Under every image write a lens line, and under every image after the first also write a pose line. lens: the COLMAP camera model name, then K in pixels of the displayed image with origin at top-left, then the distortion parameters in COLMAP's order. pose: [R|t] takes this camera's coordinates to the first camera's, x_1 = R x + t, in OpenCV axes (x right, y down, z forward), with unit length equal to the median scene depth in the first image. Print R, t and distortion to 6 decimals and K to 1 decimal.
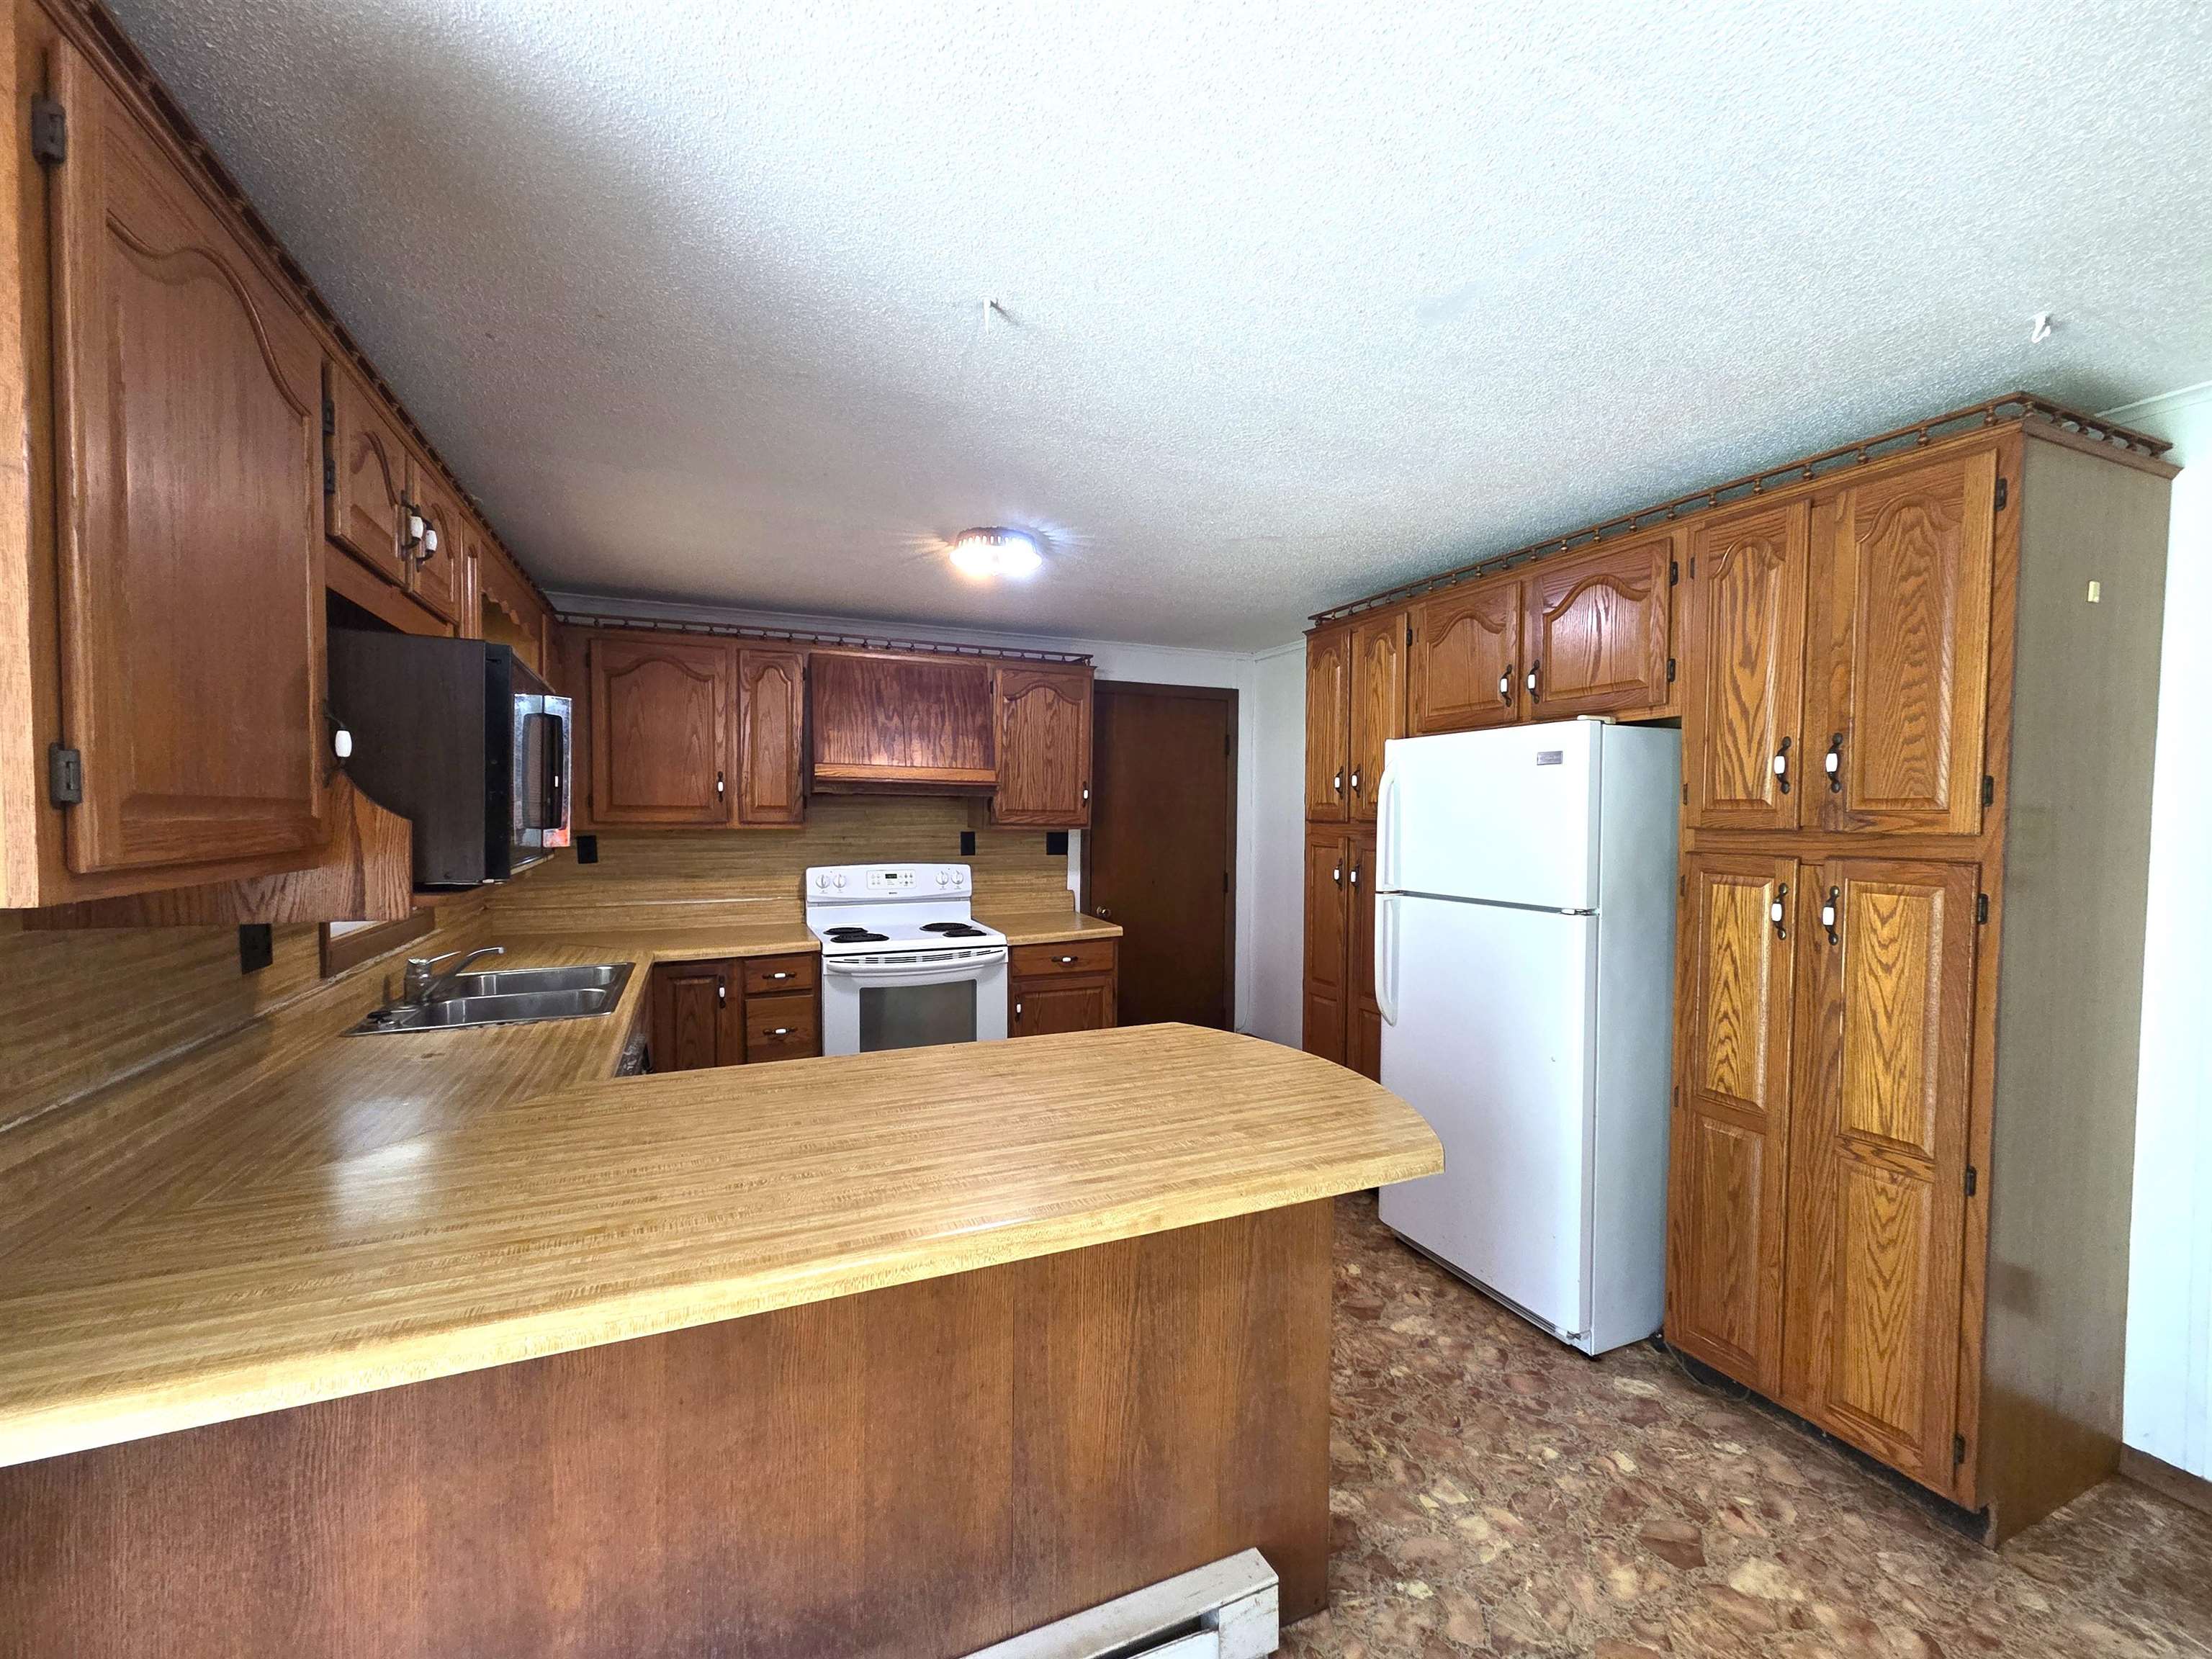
lens RADIAL K [[905.8, 0, 1109.1], [0, 905.8, 843.8], [0, 0, 1]] dist [0.003311, 0.000368]
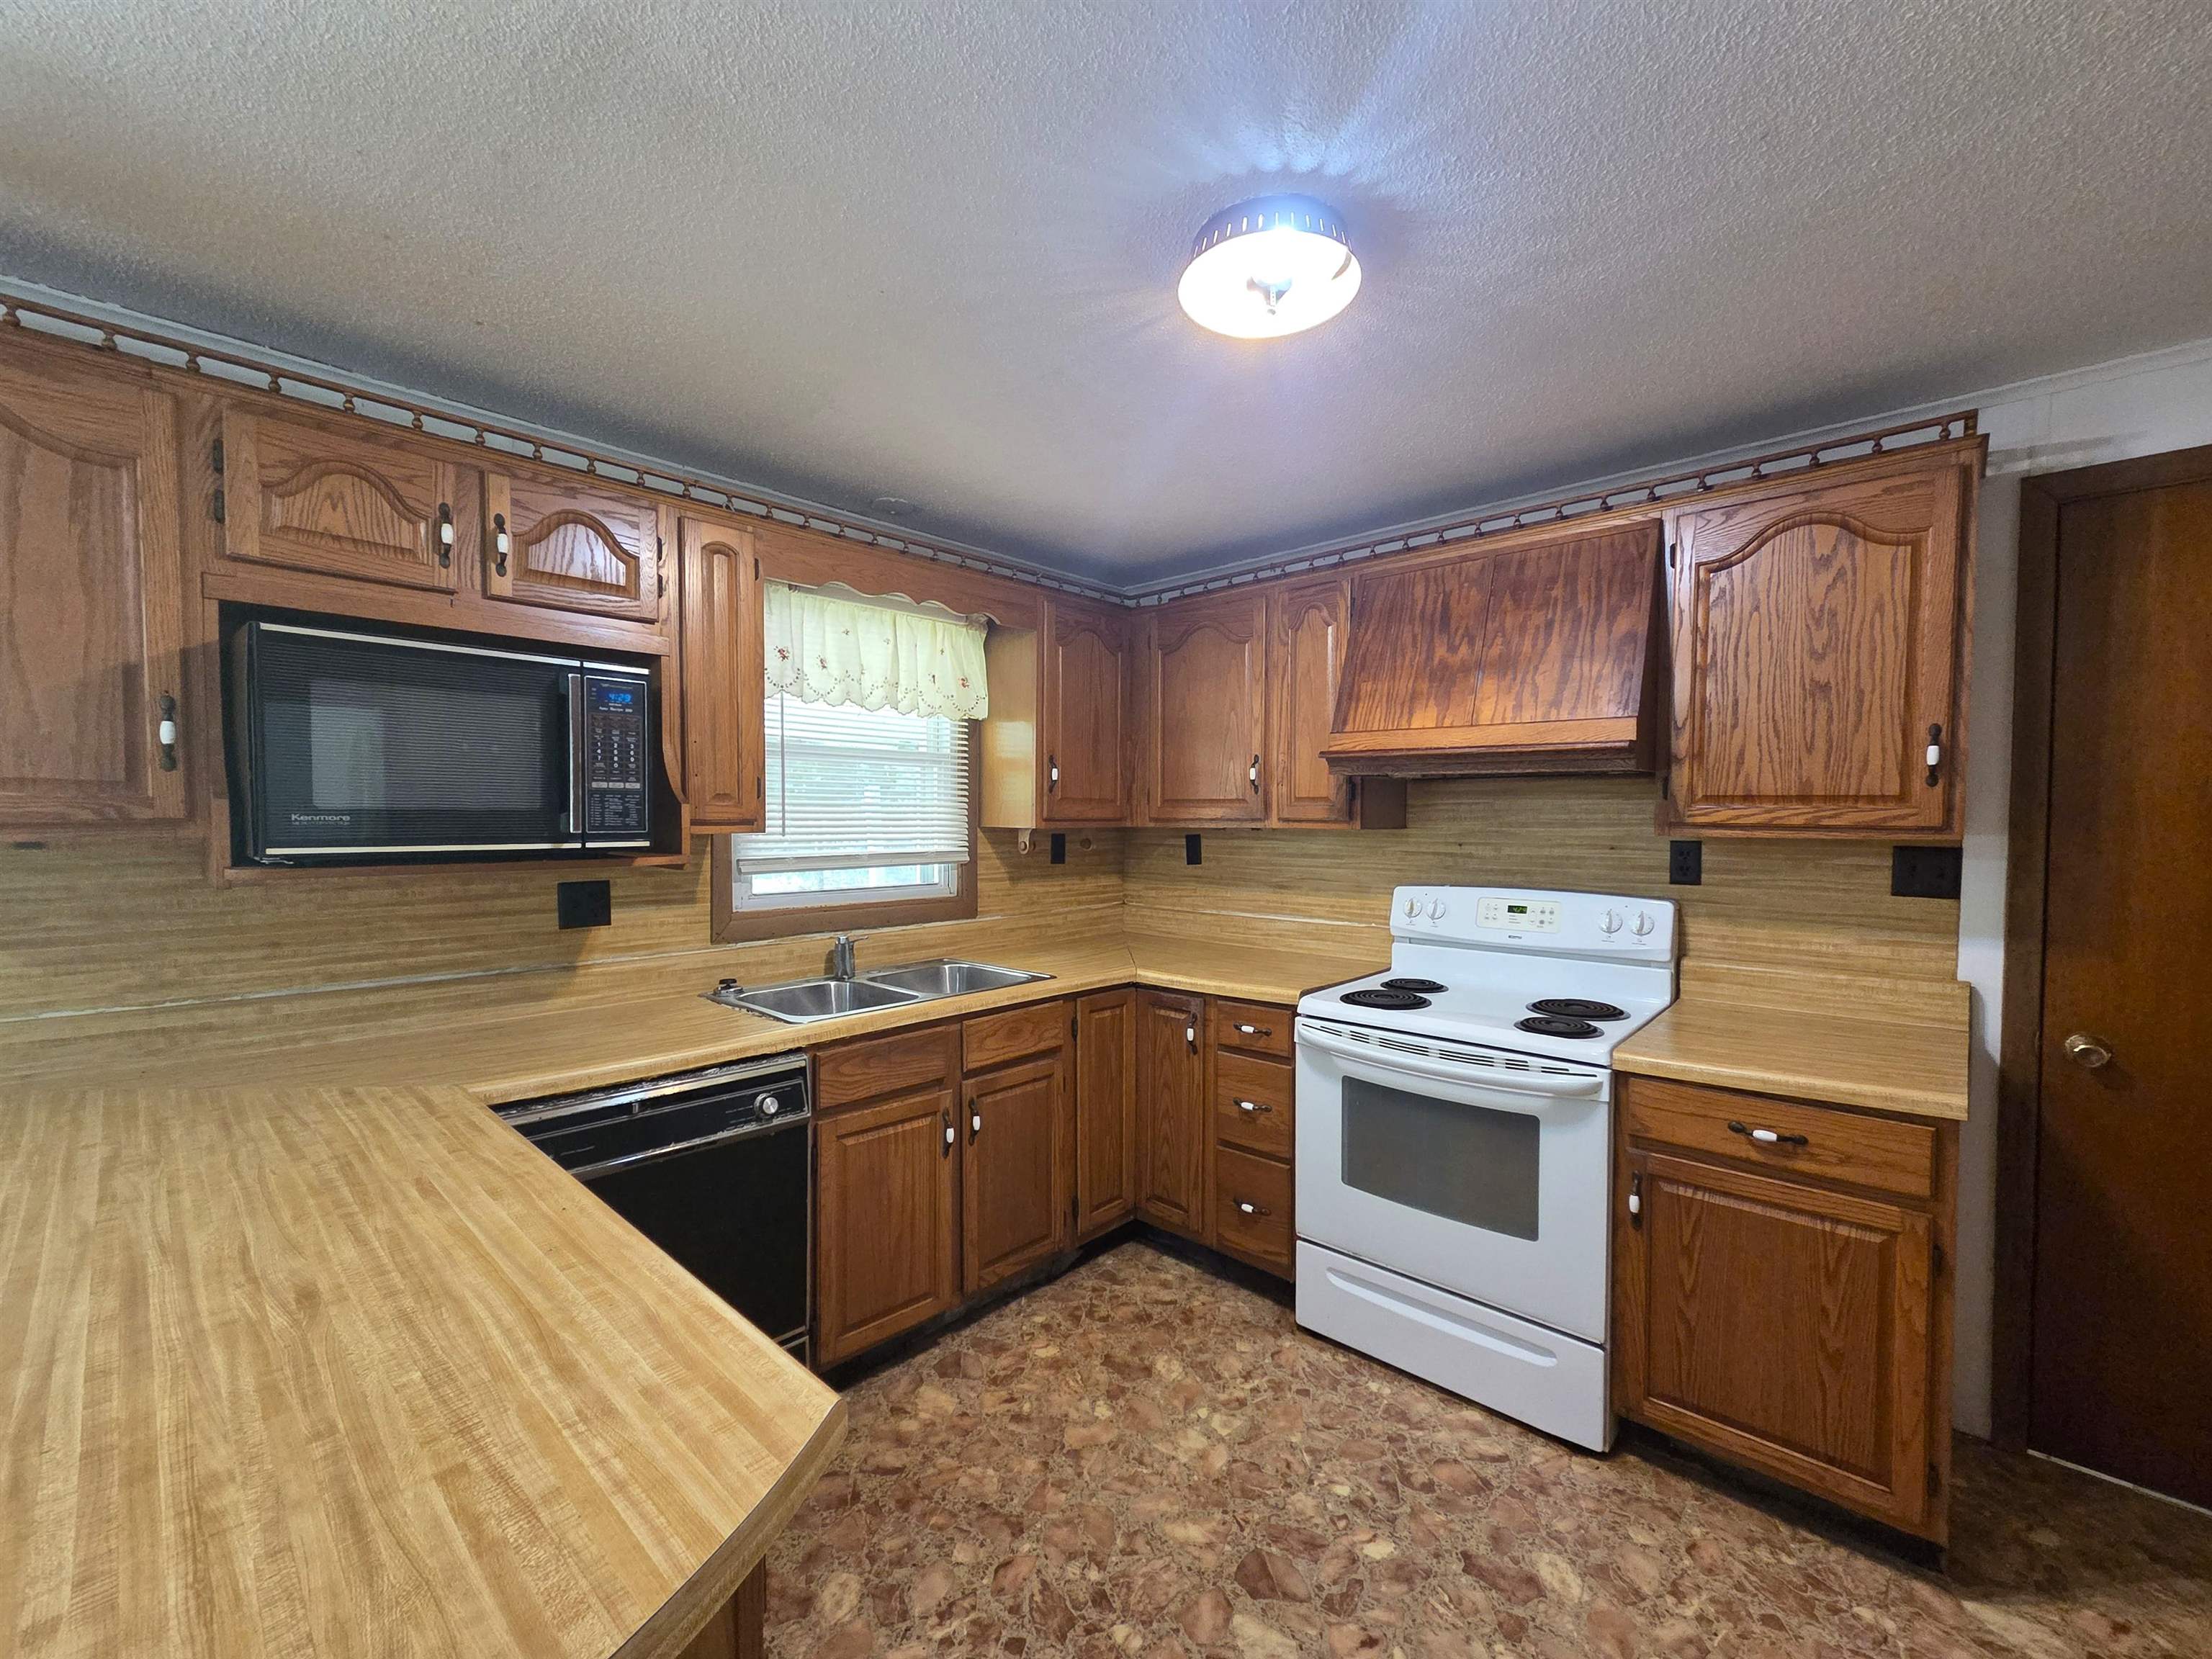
lens RADIAL K [[905.8, 0, 1109.1], [0, 905.8, 843.8], [0, 0, 1]] dist [0.003311, 0.000368]
pose [[0.391784, 0.023322, -0.919762, 0.235660], [-0.033157, 0.999387, 0.011217, -0.006949], [0.919460, 0.026102, 0.392317, 0.557228]]
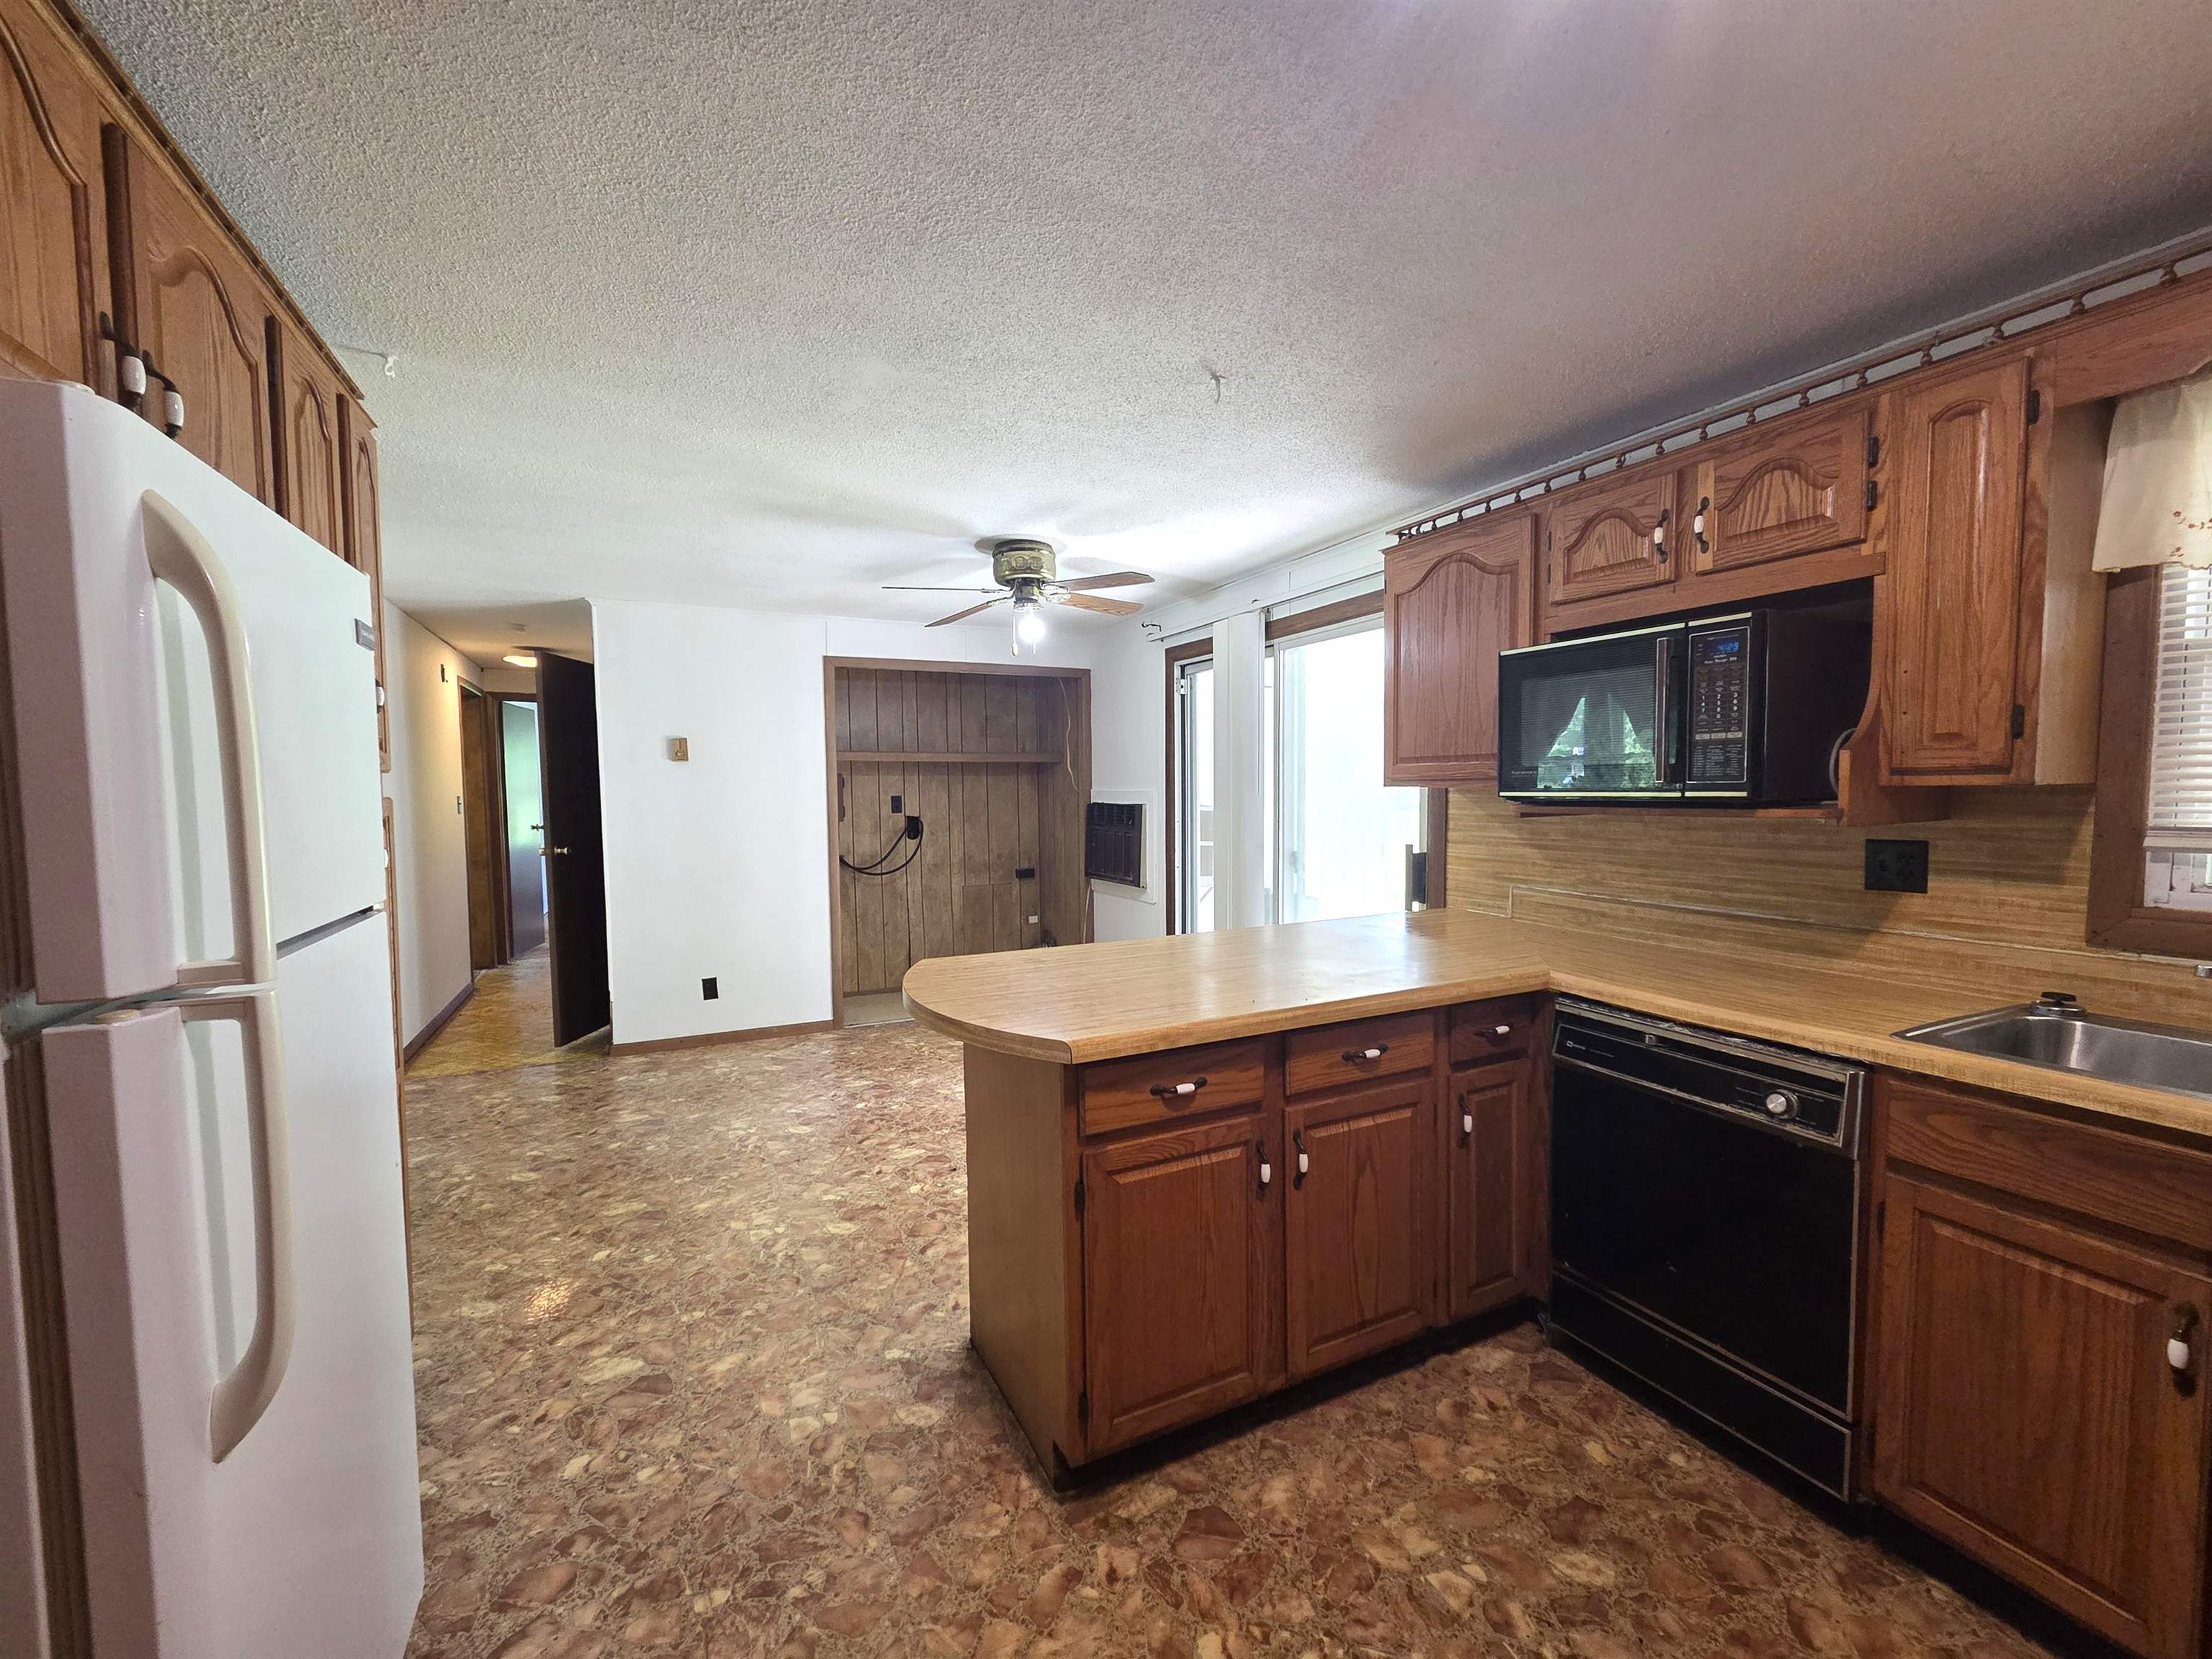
lens RADIAL K [[912.8, 0, 1120.7], [0, 912.8, 843.0], [0, 0, 1]] dist [0.003549, 0.000087]
pose [[-0.998778, 0.004268, -0.049232, 0.034557], [-0.000397, 0.995539, 0.094348, -0.012856], [0.049415, 0.094252, -0.994321, 0.985078]]
